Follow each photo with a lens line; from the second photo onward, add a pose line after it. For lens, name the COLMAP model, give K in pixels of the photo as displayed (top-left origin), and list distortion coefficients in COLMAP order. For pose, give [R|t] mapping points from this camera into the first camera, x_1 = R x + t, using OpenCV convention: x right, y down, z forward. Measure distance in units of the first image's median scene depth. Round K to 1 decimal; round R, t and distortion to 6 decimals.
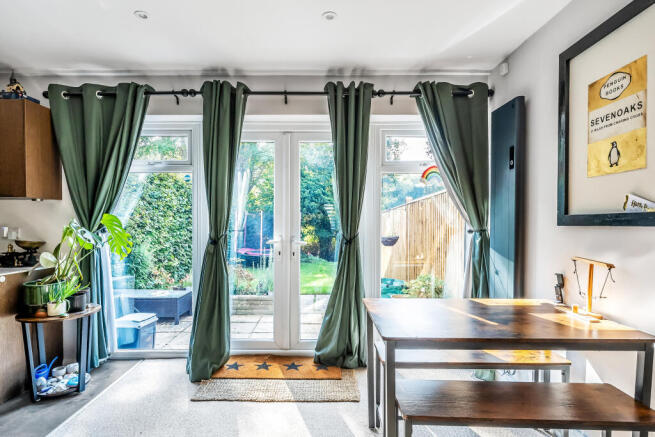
lens RADIAL K [[350.6, 0, 319.5], [0, 350.6, 227.3], [0, 0, 1]] dist [0.000370, 0.000488]
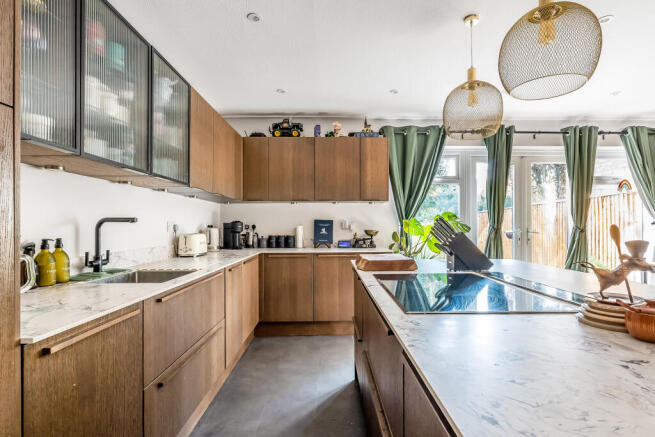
lens RADIAL K [[335.7, 0, 327.5], [0, 335.7, 218.5], [0, 0, 1]] dist [0.001579, 0.000346]
pose [[0.999699, -0.002004, 0.024444, -1.074688], [0.002807, 0.999456, -0.032851, 0.034990], [-0.024365, 0.032910, 0.999161, -0.428069]]
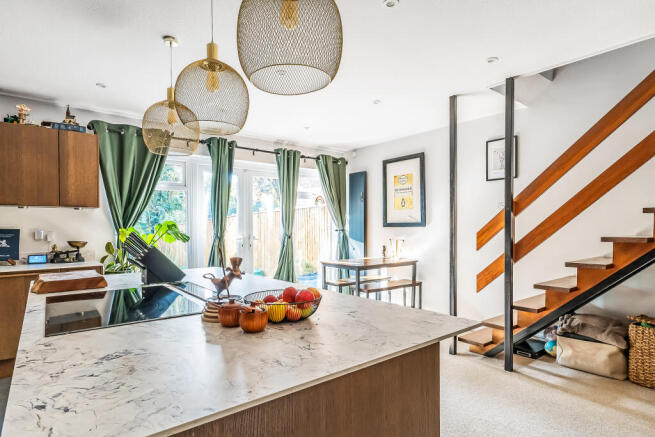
lens RADIAL K [[365.0, 0, 323.9], [0, 365.0, 231.1], [0, 0, 1]] dist [-0.005131, -0.000368]
pose [[0.775950, -0.011544, 0.630689, -0.990025], [0.011888, 0.999923, 0.003676, 0.007590], [-0.630683, 0.004646, 0.776027, -0.589874]]
